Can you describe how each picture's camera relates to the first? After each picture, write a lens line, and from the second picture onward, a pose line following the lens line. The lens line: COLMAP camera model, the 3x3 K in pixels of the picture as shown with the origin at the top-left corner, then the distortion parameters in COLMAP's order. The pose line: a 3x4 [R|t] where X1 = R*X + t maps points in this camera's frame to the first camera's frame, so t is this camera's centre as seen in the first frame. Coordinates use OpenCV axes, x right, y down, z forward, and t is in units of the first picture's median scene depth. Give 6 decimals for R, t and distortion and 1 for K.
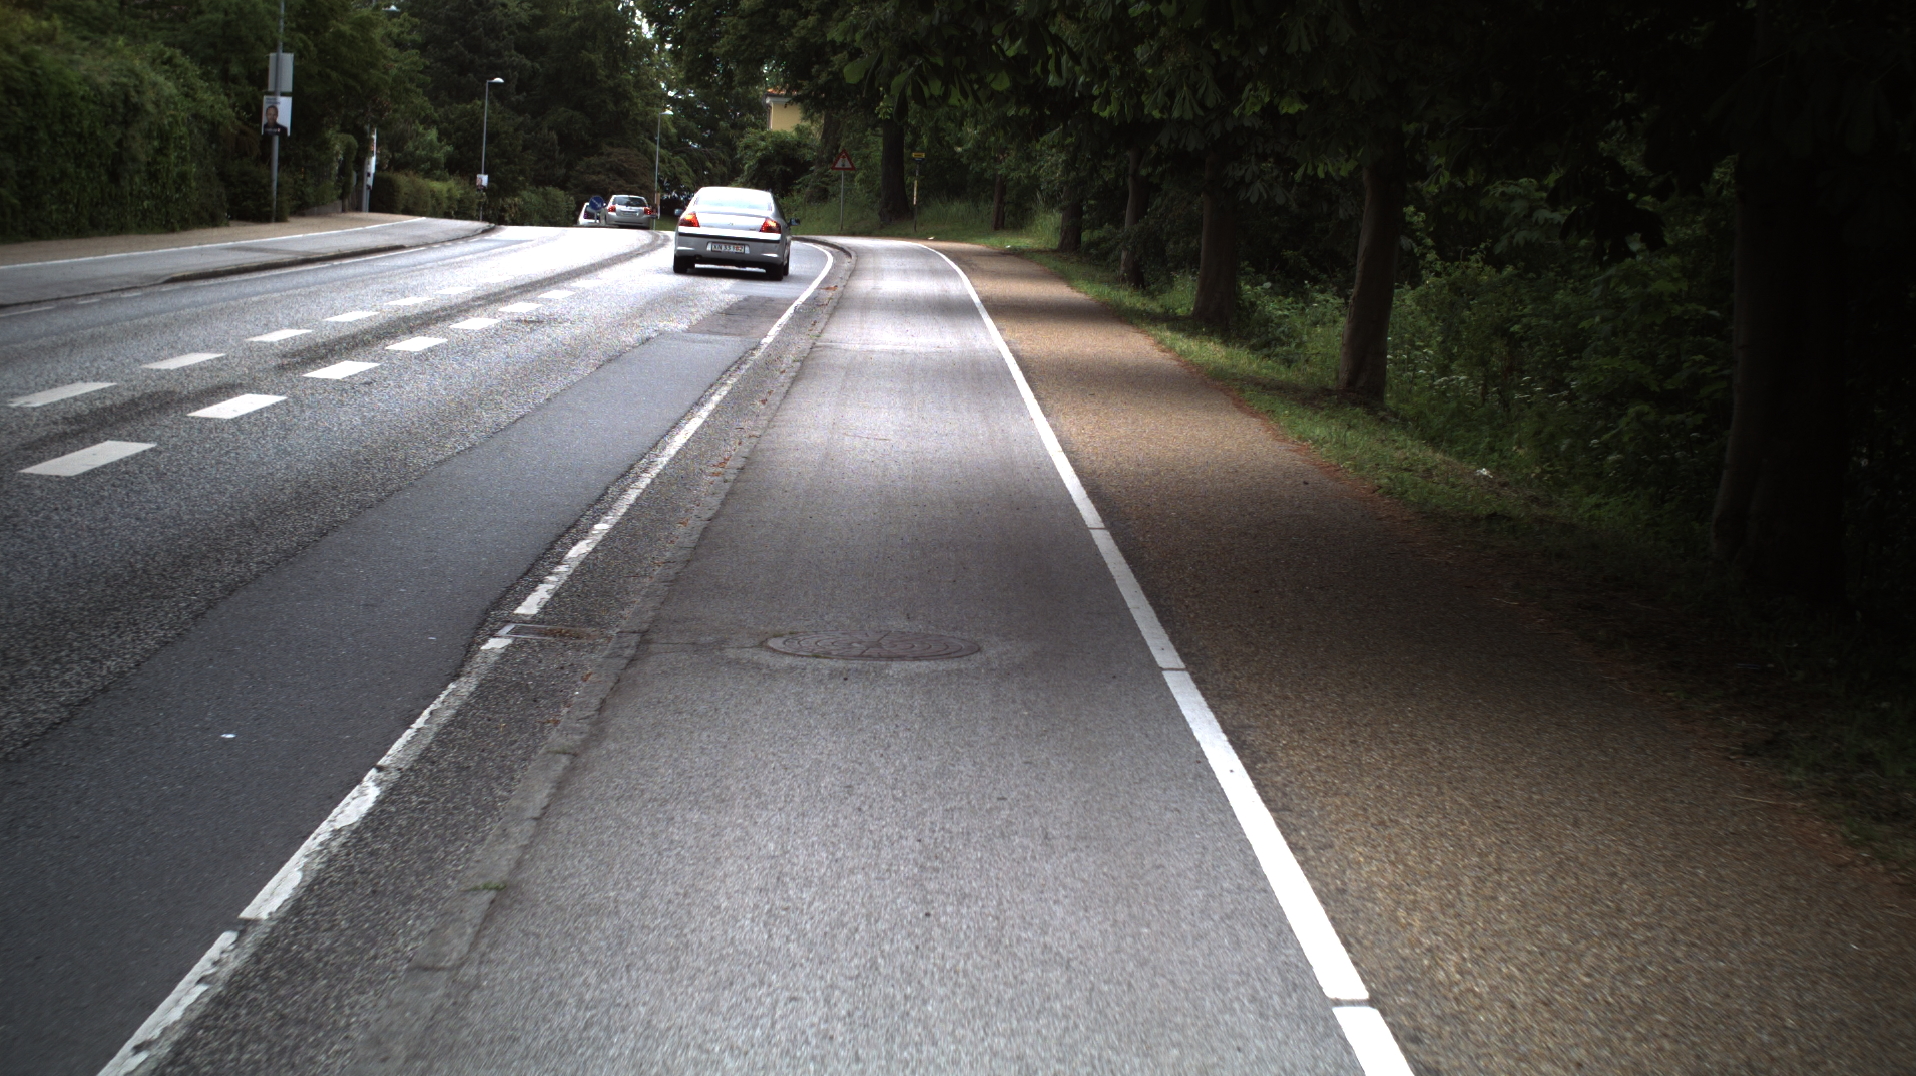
lens RADIAL K [[3625.2, 0, 958.0], [0, 3625.2, 538.0], [0, 0, 1]] dist [-0.332384, 0.477199]
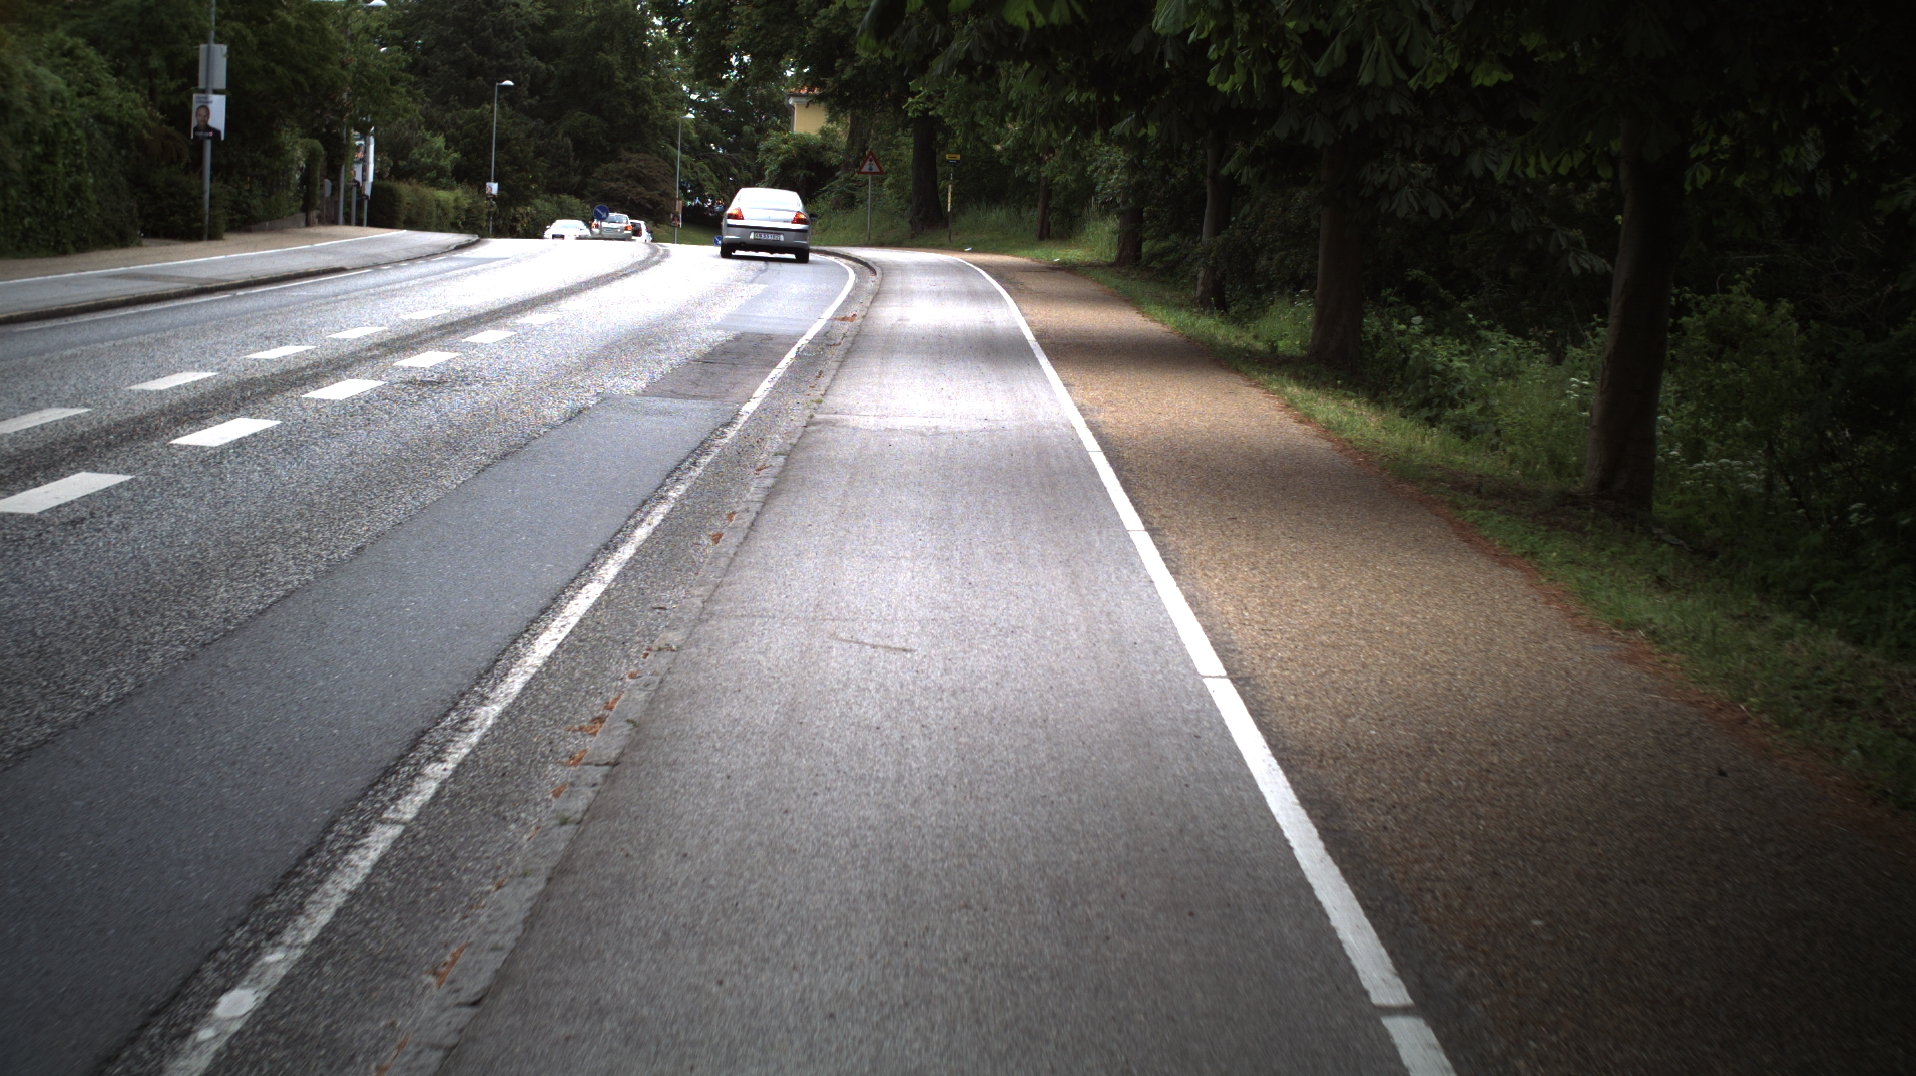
lens RADIAL K [[3625.2, 0, 958.0], [0, 3625.2, 538.0], [0, 0, 1]] dist [-0.332384, 0.477199]
pose [[0.999918, -0.008014, -0.010035, -0.002115], [0.008002, 0.999967, -0.001234, -0.015018], [0.010045, 0.001153, 0.999949, 0.151592]]
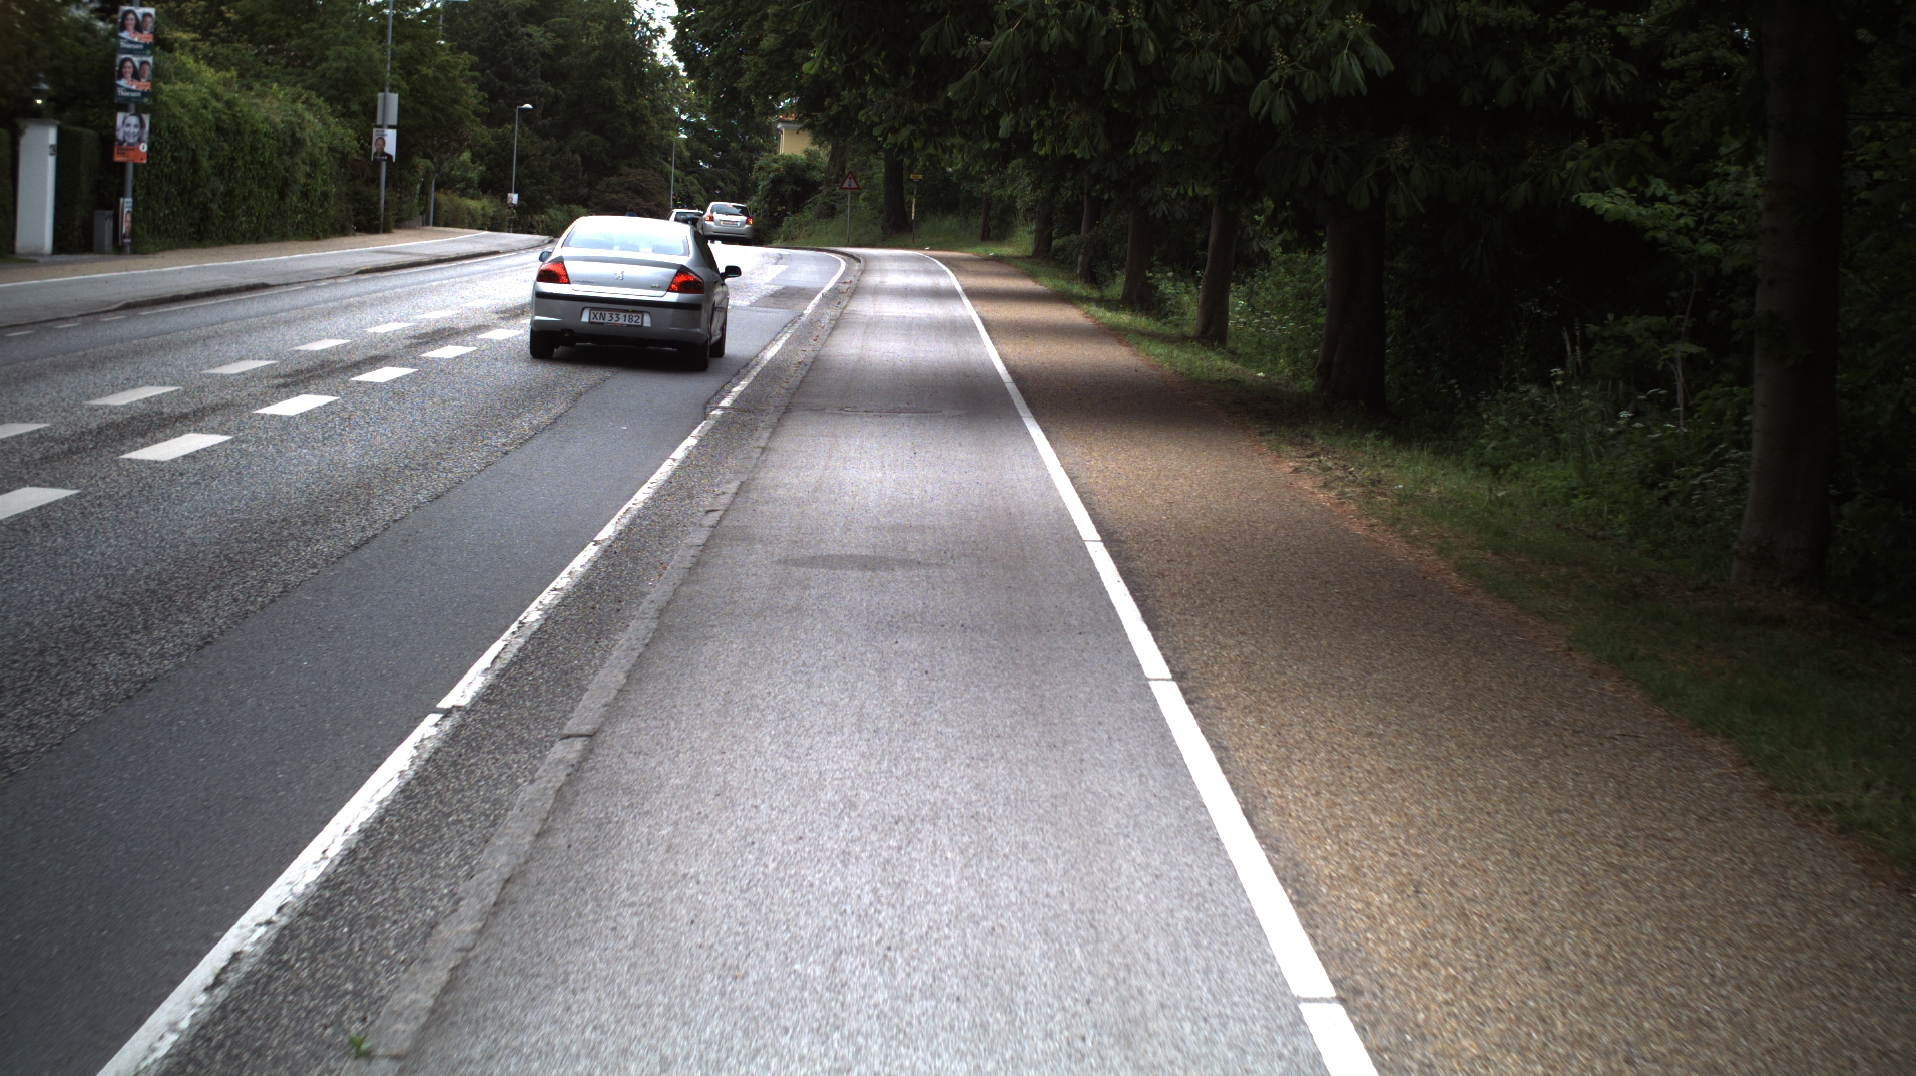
lens RADIAL K [[3625.2, 0, 958.0], [0, 3625.2, 538.0], [0, 0, 1]] dist [-0.332384, 0.477199]
pose [[0.999999, -0.001366, 0.000170, 0.003054], [0.001367, 0.999986, -0.005101, 0.022670], [-0.000163, 0.005102, 0.999987, -0.227103]]
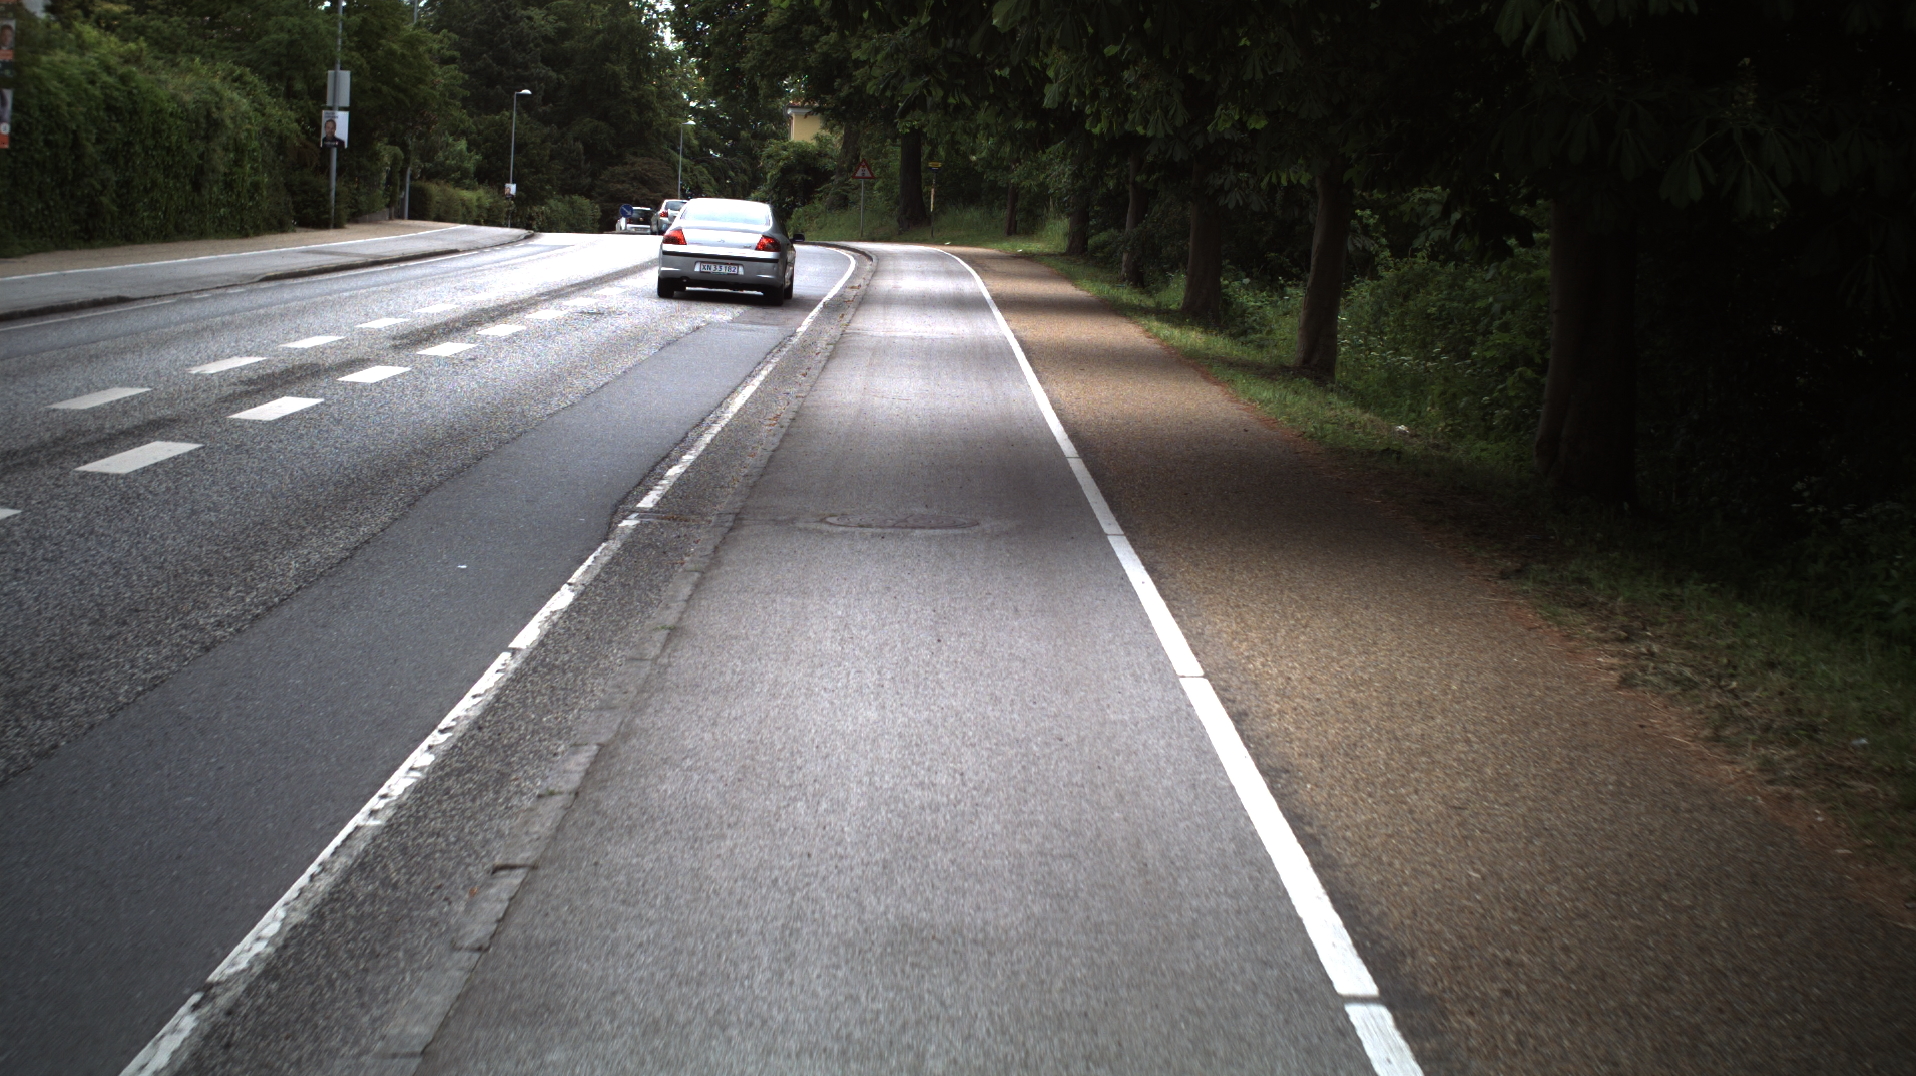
lens RADIAL K [[3625.2, 0, 958.0], [0, 3625.2, 538.0], [0, 0, 1]] dist [-0.332384, 0.477199]
pose [[0.999986, -0.001981, -0.004944, 0.000993], [0.001970, 0.999995, -0.002267, 0.007555], [0.004949, 0.002257, 0.999985, -0.075756]]
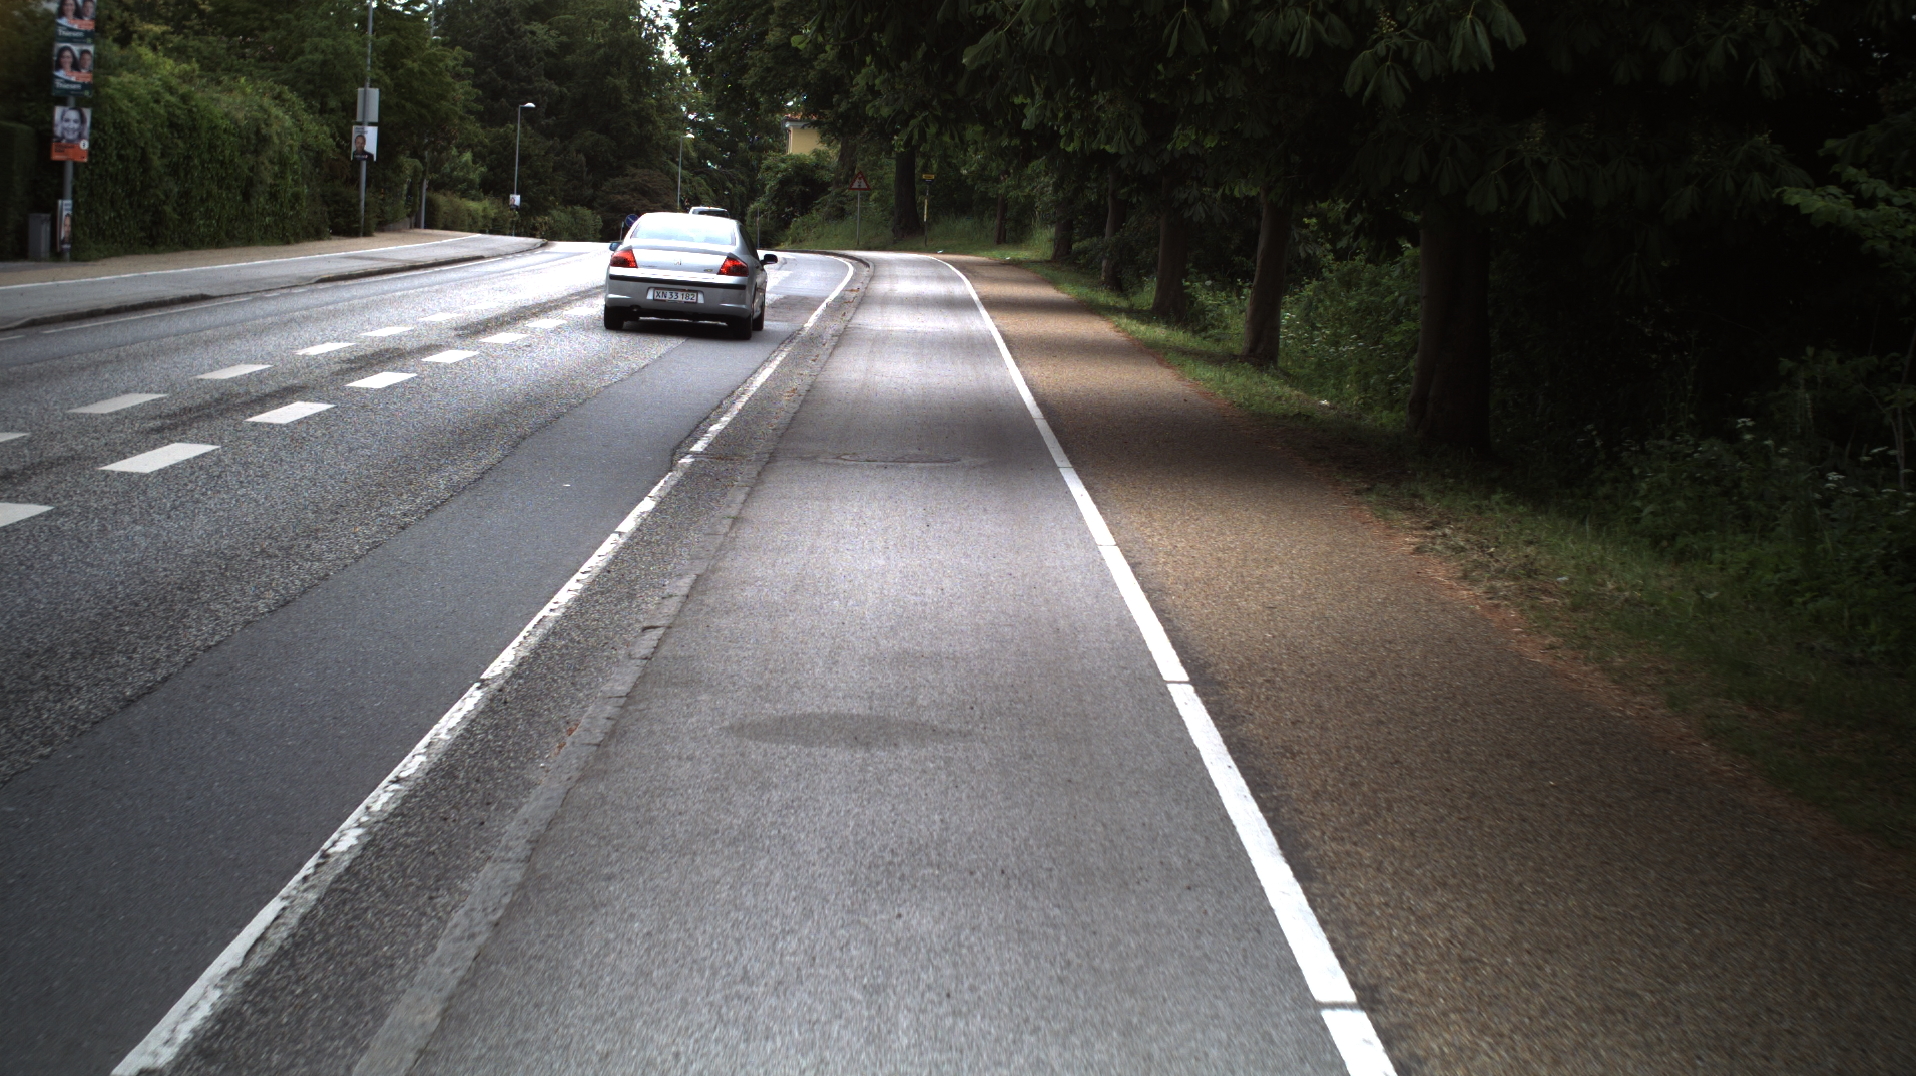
lens RADIAL K [[3625.2, 0, 958.0], [0, 3625.2, 538.0], [0, 0, 1]] dist [-0.332384, 0.477199]
pose [[0.999993, -0.001597, -0.003233, 0.002129], [0.001580, 0.999984, -0.005349, 0.015122], [0.003241, 0.005343, 0.999980, -0.151525]]
